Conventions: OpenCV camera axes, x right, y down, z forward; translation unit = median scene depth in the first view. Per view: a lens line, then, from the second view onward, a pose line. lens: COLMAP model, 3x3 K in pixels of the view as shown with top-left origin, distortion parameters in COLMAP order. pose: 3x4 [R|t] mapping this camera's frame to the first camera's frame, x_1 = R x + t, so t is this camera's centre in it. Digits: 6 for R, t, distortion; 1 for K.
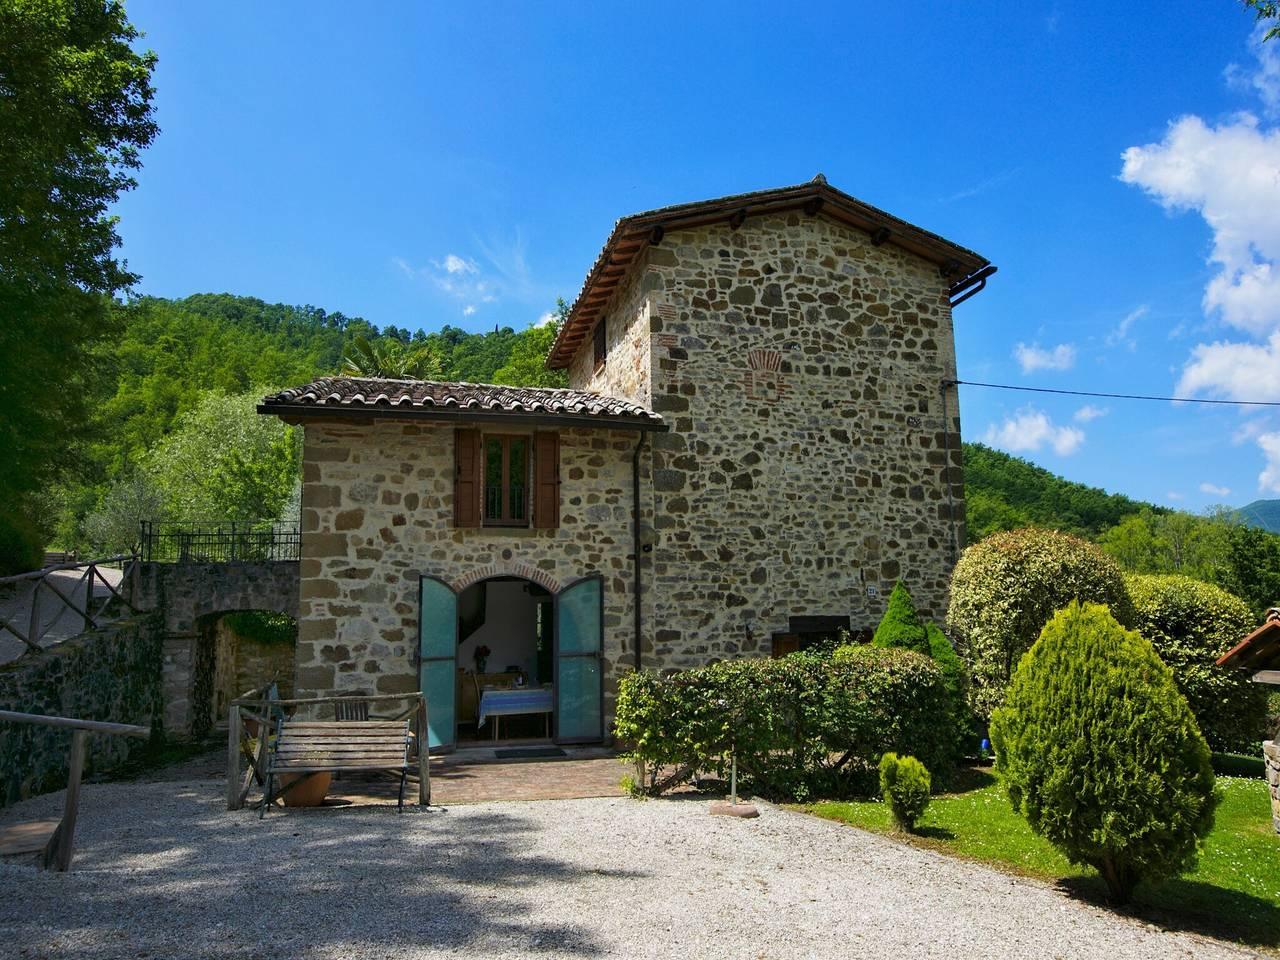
lens RADIAL K [[1041.4, 0, 621.1], [0, 1041.4, 427.1], [0, 0, 1]] dist [-0.049729, 0.043254]
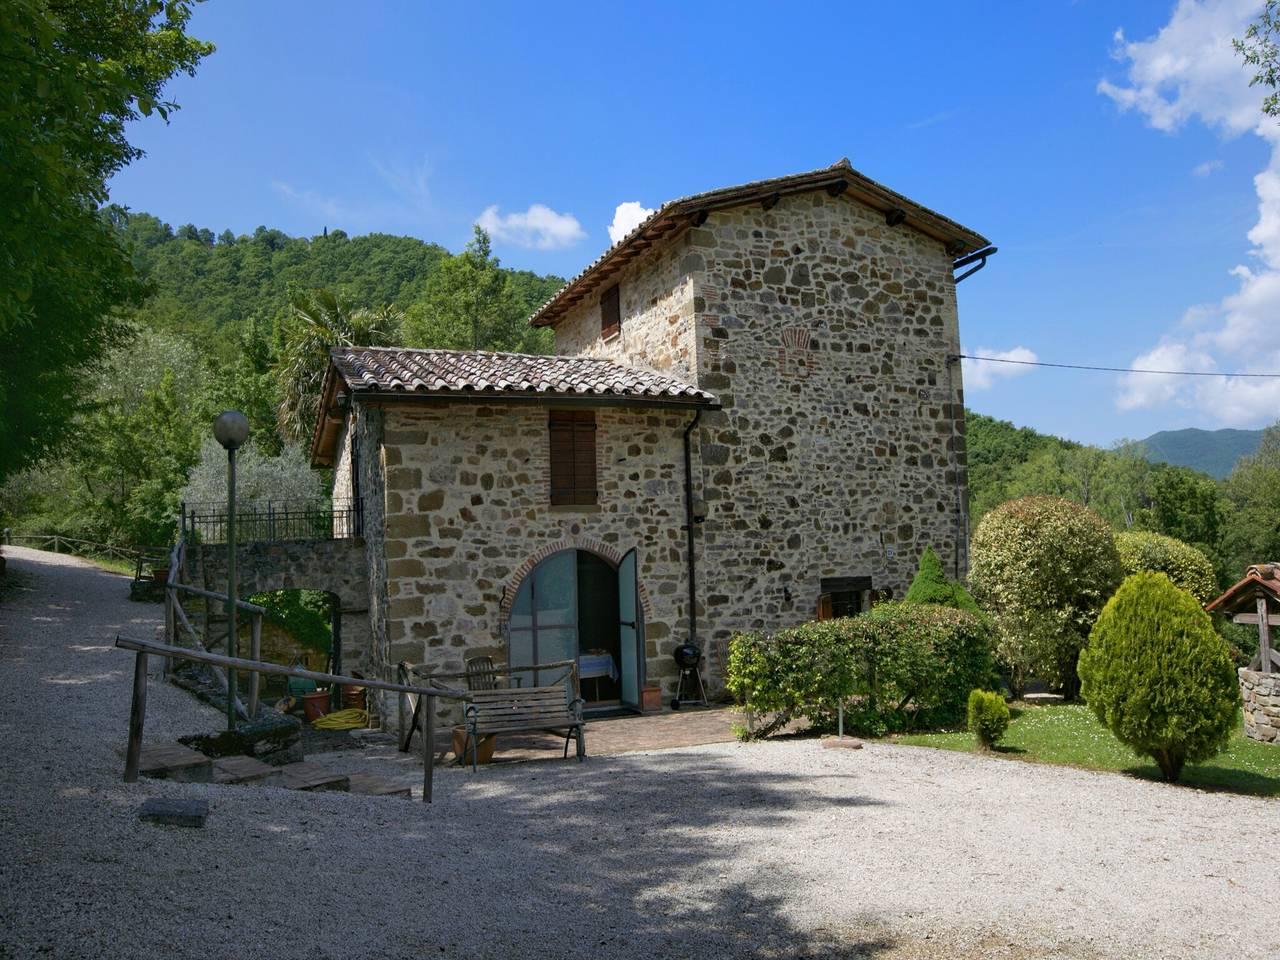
lens RADIAL K [[1234.2, 0, 707.9], [0, 1234.2, 432.8], [0, 0, 1]] dist [-0.004486, 0.001098]
pose [[0.979039, -0.008552, 0.203495, -0.207417], [-0.005901, 0.997507, 0.070314, -0.056806], [-0.203590, -0.070041, 0.976548, -0.214050]]
